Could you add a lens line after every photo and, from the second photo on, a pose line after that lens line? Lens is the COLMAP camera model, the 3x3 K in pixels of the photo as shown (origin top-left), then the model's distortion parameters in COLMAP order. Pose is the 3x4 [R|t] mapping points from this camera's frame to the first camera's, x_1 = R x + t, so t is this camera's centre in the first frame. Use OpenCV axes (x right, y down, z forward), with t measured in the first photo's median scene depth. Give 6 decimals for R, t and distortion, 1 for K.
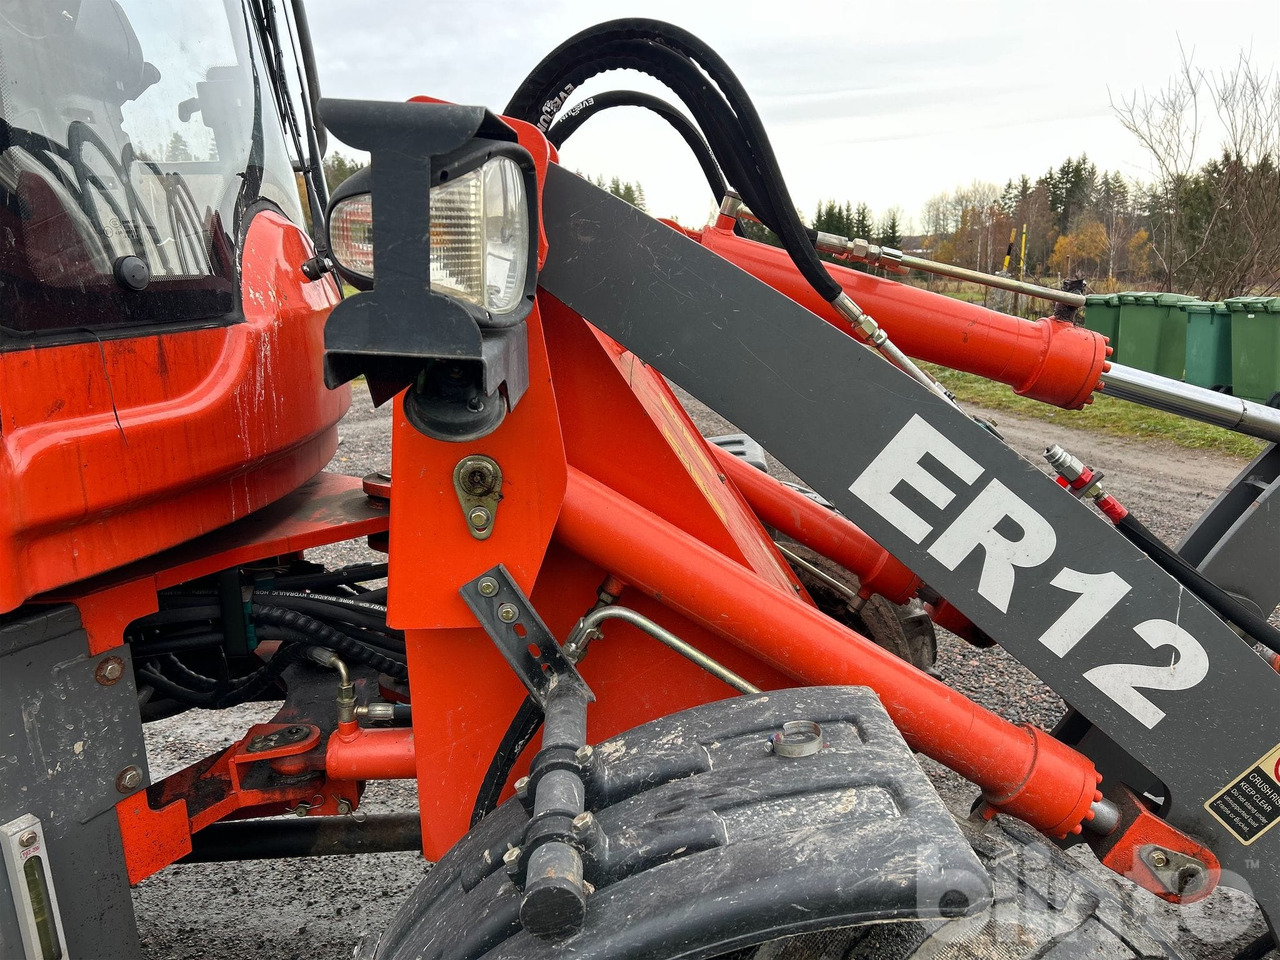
lens RADIAL K [[951.5, 0, 634.9], [0, 951.5, 470.8], [0, 0, 1]] dist [0.040126, -0.030514]
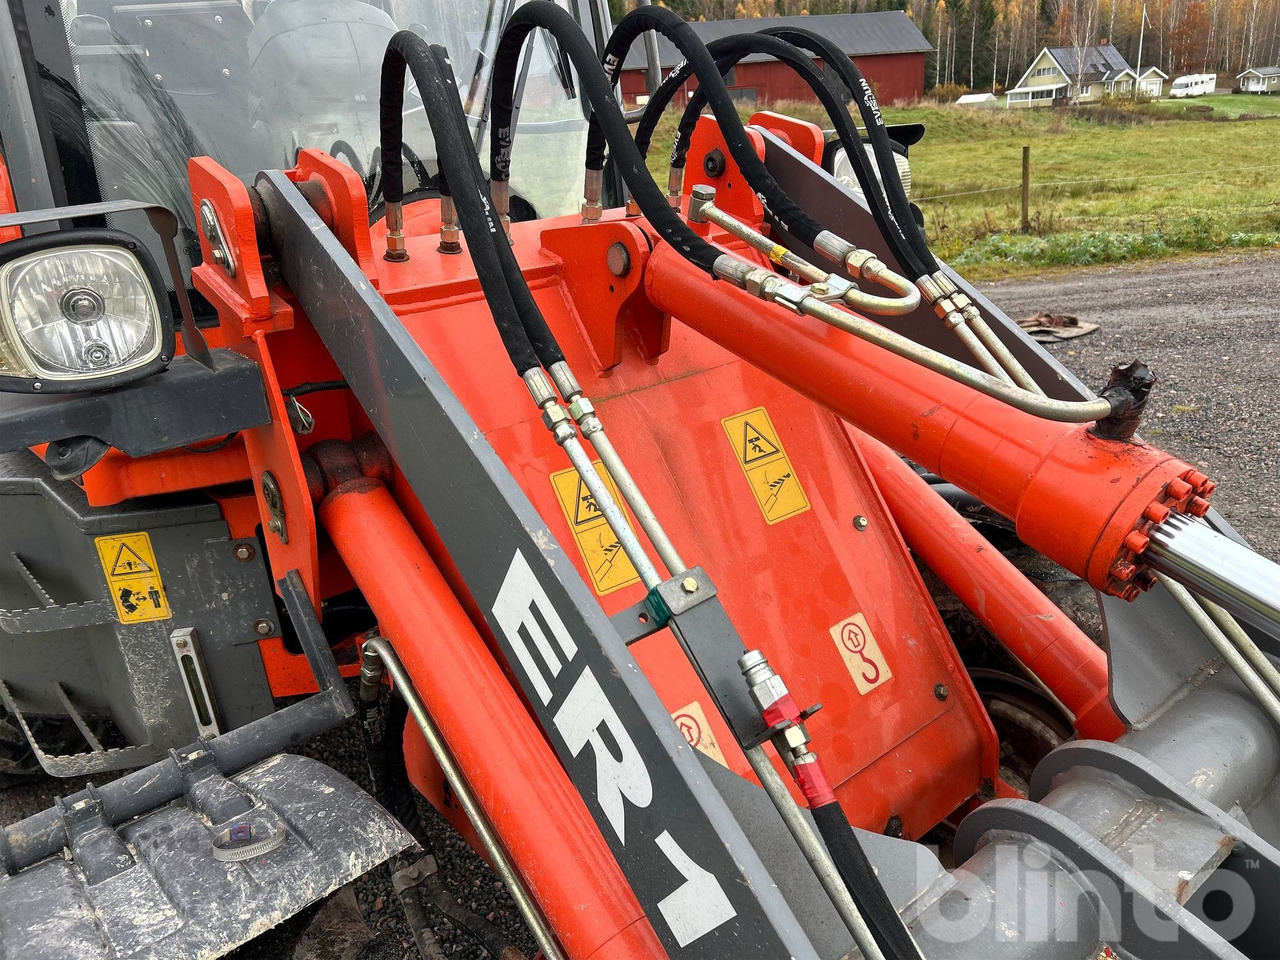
lens RADIAL K [[951.5, 0, 634.9], [0, 951.5, 470.8], [0, 0, 1]] dist [0.040126, -0.030514]
pose [[0.615774, 0.232503, -0.752838, 0.889697], [-0.116096, 0.971816, 0.205172, -0.280390], [0.779323, -0.038938, 0.625412, 0.588524]]
